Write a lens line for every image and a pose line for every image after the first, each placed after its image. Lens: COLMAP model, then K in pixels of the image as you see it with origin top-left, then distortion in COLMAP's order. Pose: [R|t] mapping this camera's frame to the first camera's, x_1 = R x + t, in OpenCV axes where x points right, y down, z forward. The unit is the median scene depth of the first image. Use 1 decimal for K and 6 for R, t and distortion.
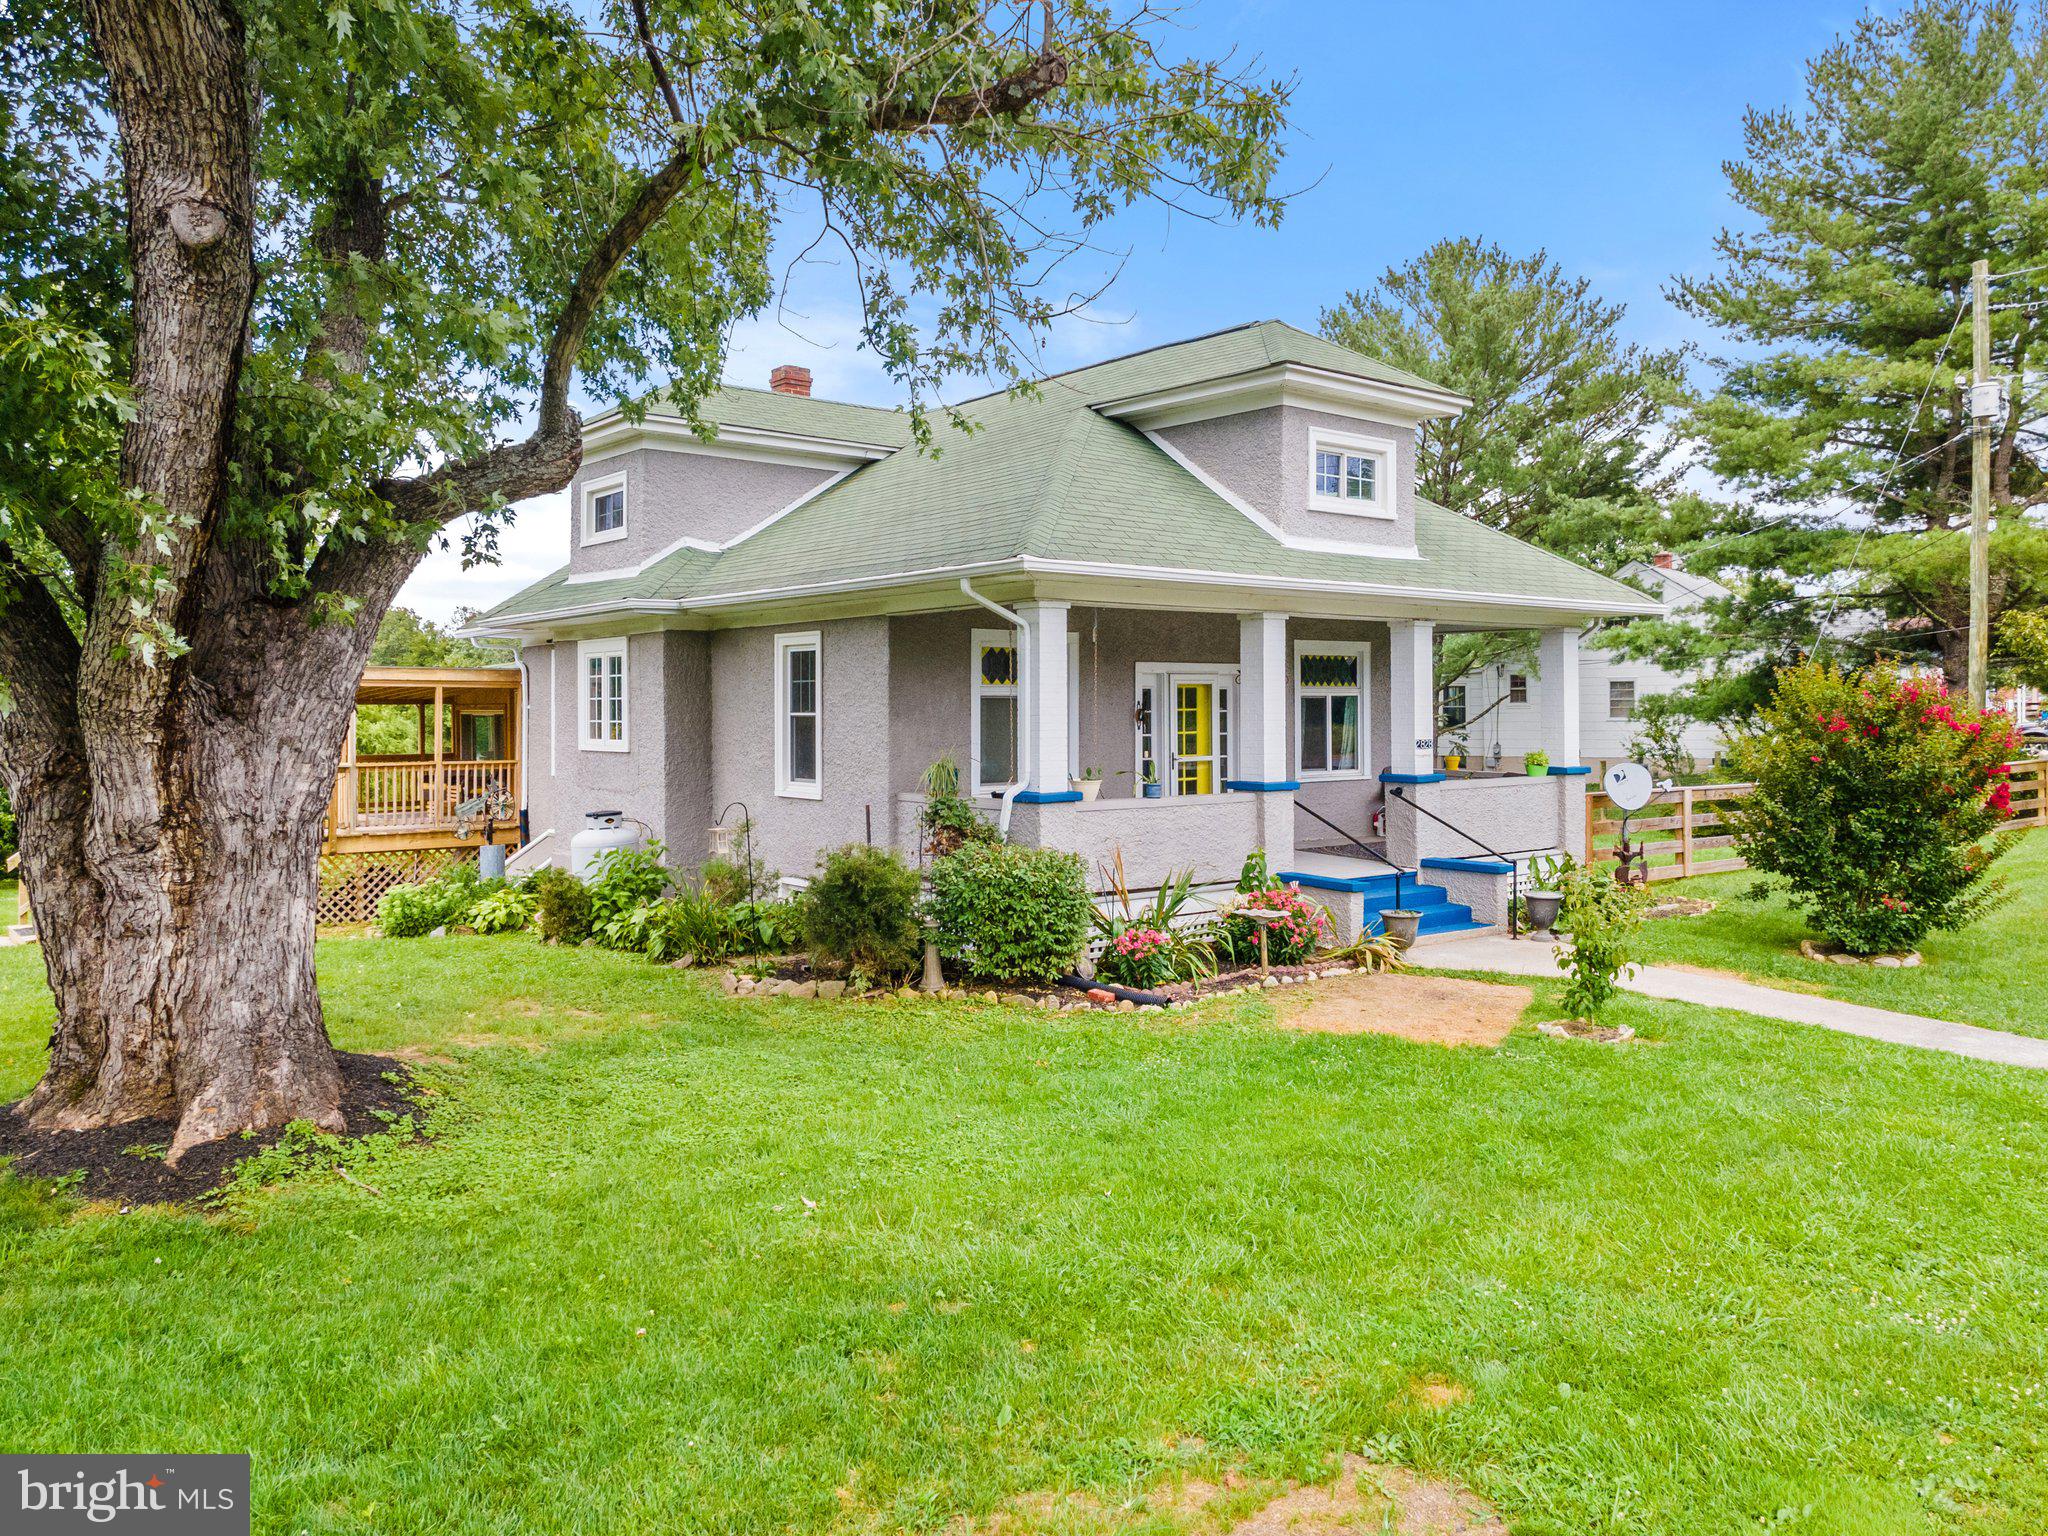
lens RADIAL K [[1503.9, 0, 1030.9], [0, 1503.9, 706.5], [0, 0, 1]] dist [0.021647, 0.045509]
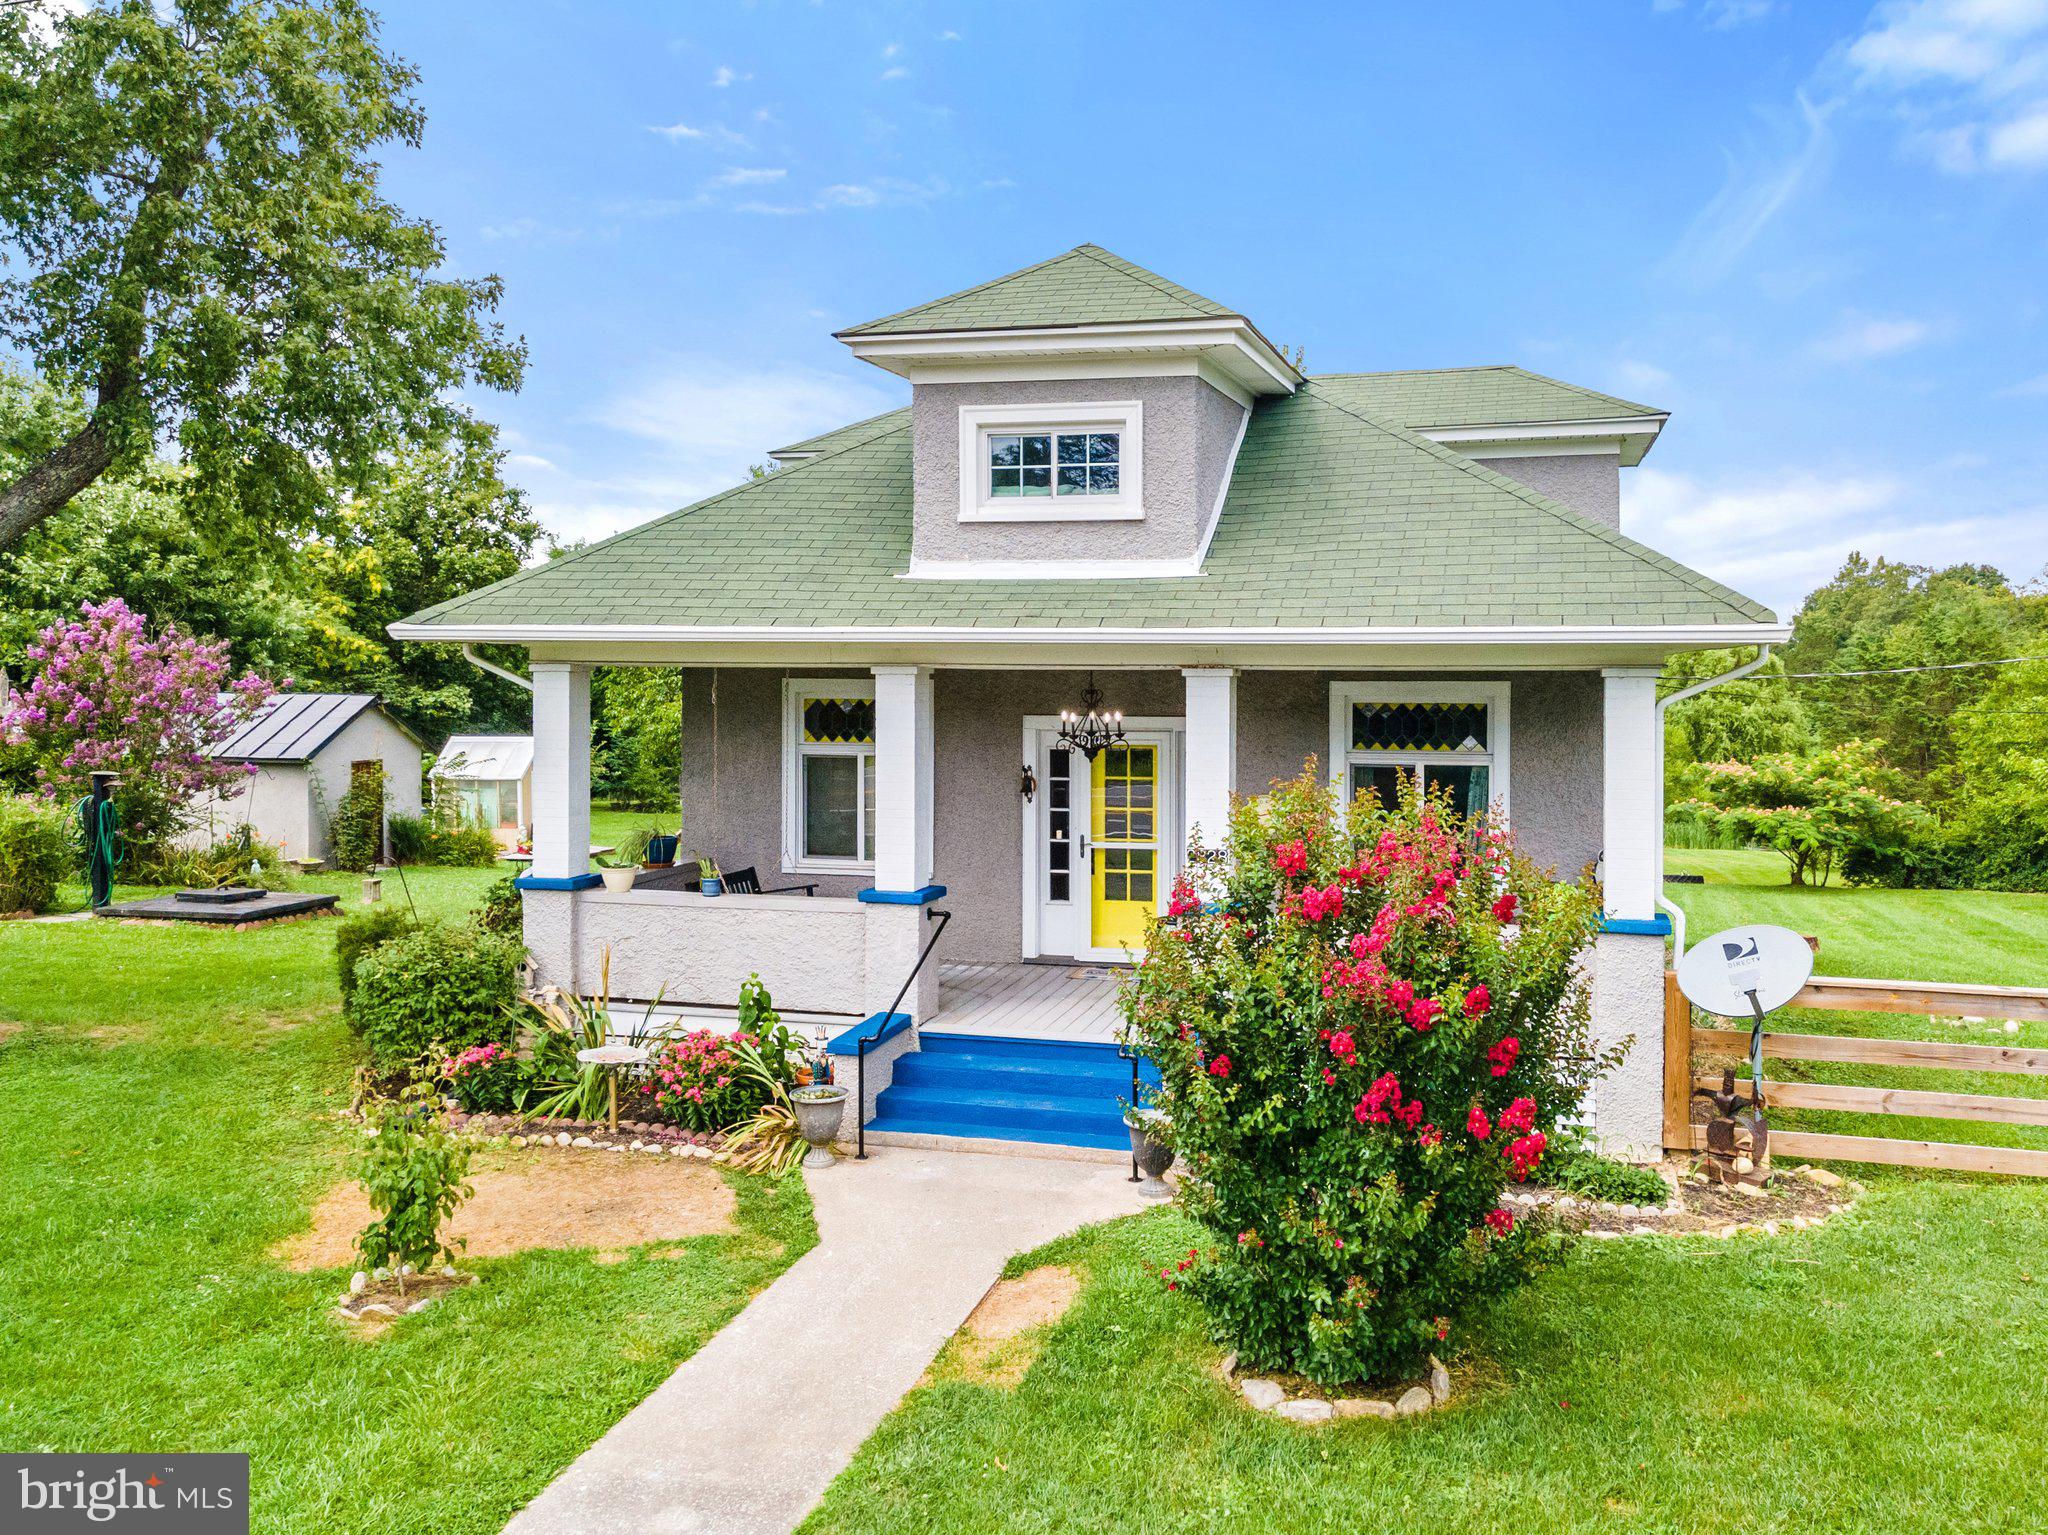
lens RADIAL K [[1627.6, 0, 1077.4], [0, 1627.6, 710.2], [0, 0, 1]] dist [0.037338, 0.000465]
pose [[0.622463, 0.020444, -0.782382, 0.840601], [-0.011075, 0.999789, 0.017314, -0.053762], [0.782571, -0.002112, 0.622558, 0.556109]]
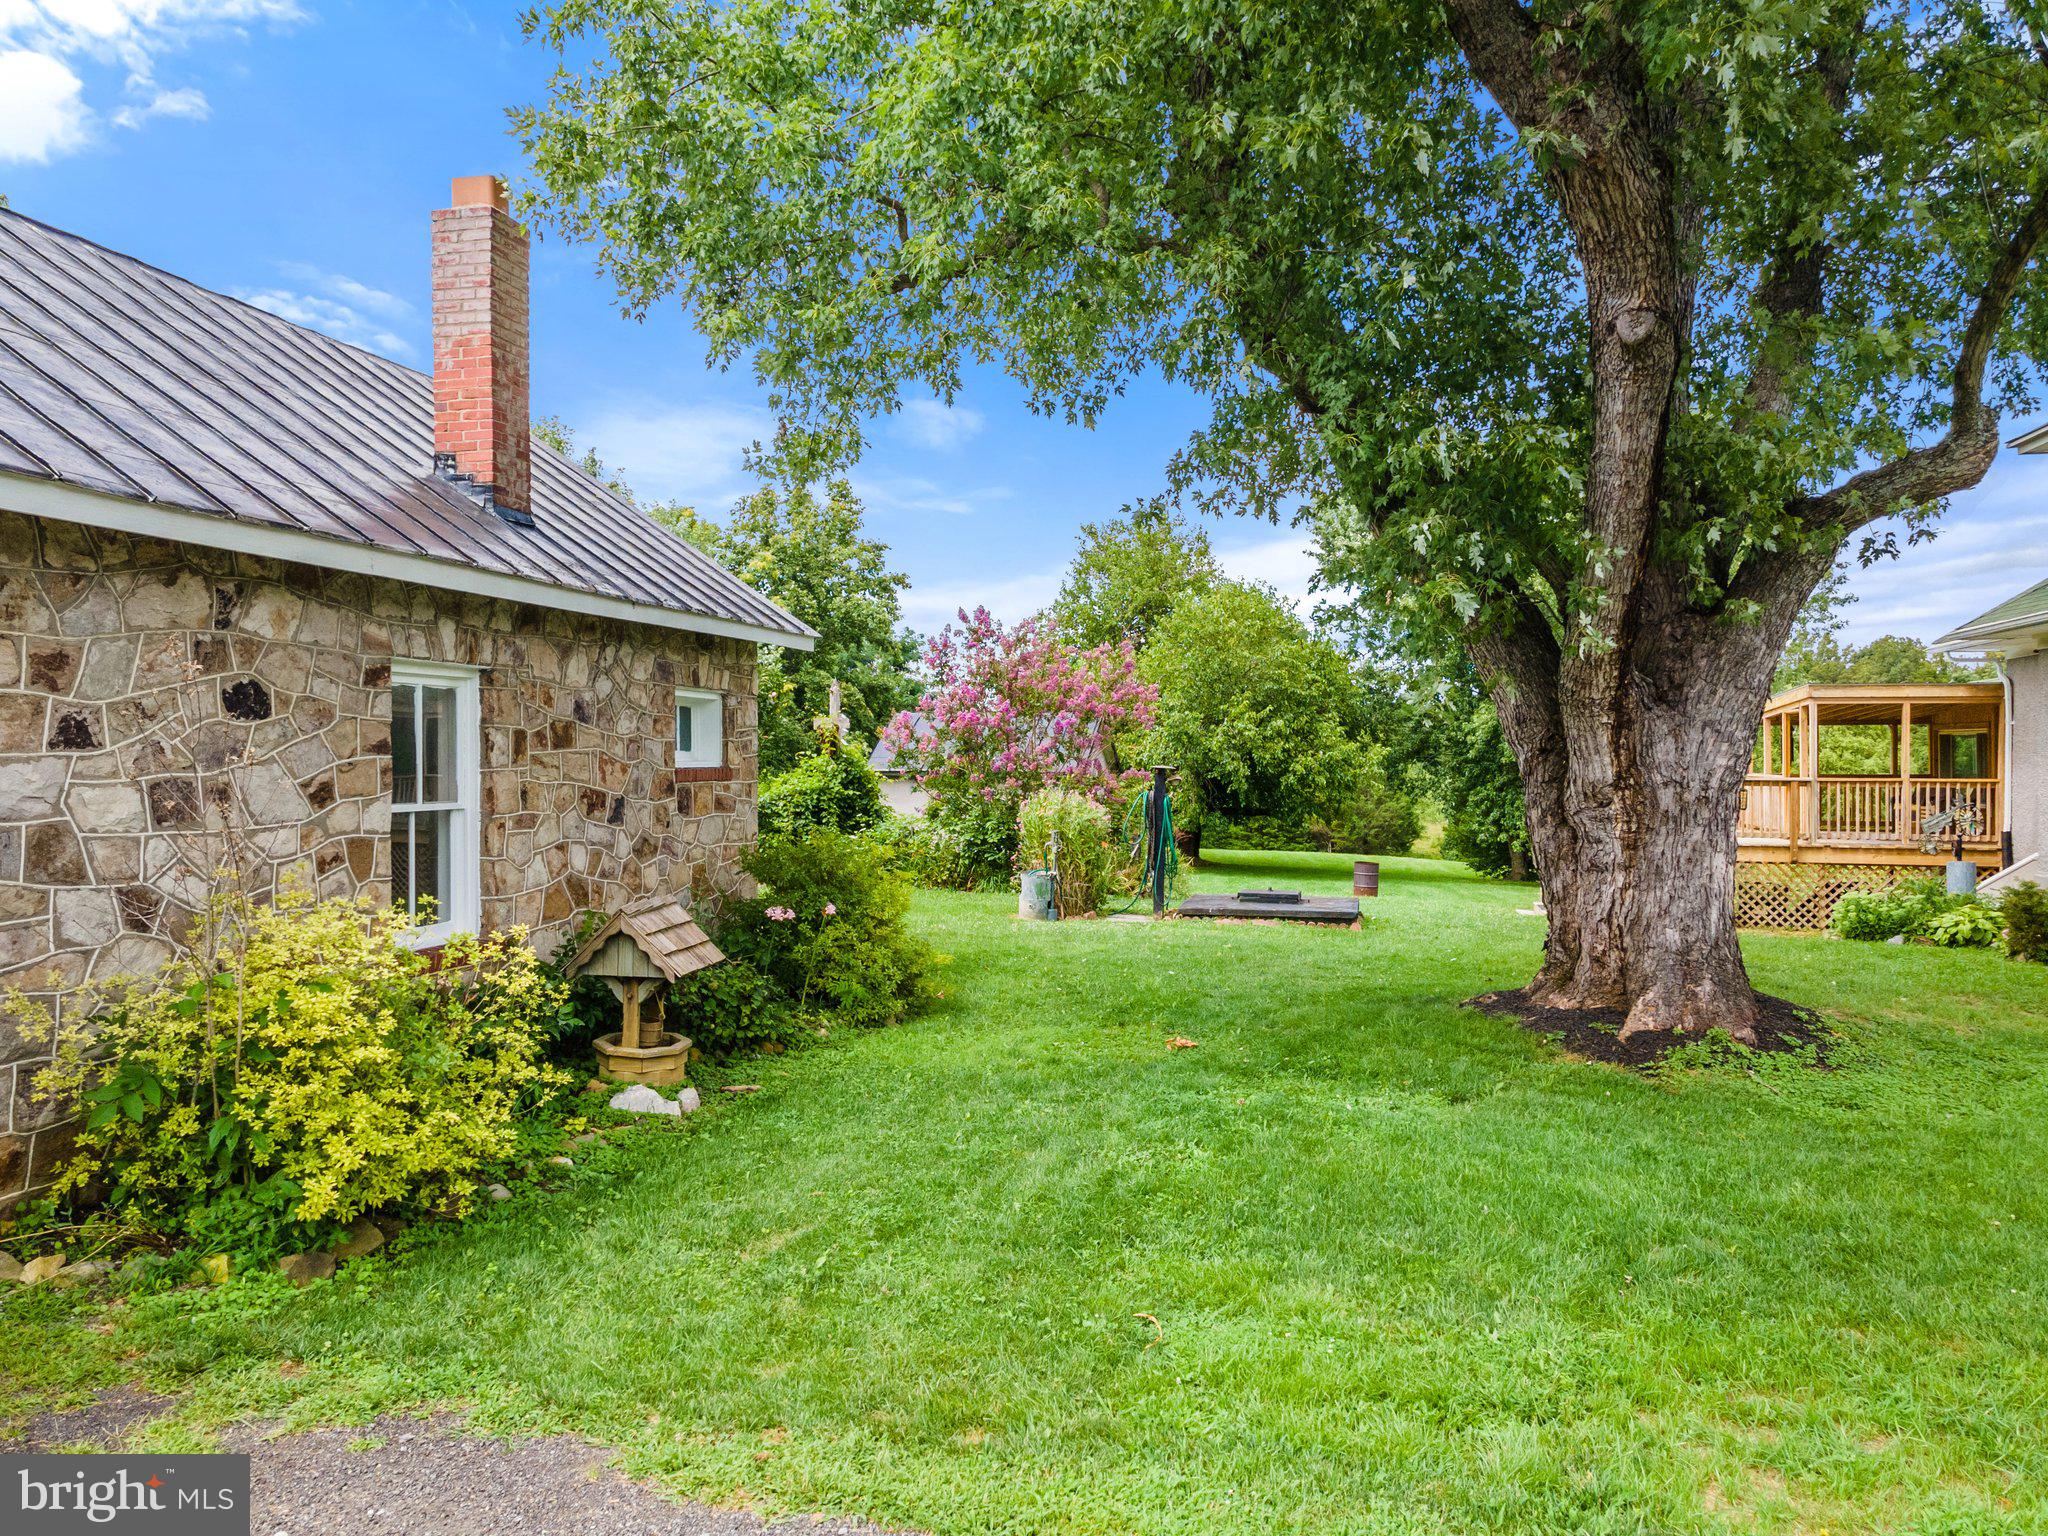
lens RADIAL K [[1503.9, 0, 1013.4], [0, 1503.9, 736.8], [0, 0, 1]] dist [0.021647, 0.045509]
pose [[0.600569, -0.002598, -0.799569, 0.088046], [-0.001632, 0.999989, -0.004474, 0.023609], [0.799571, 0.003992, 0.600558, -0.108038]]
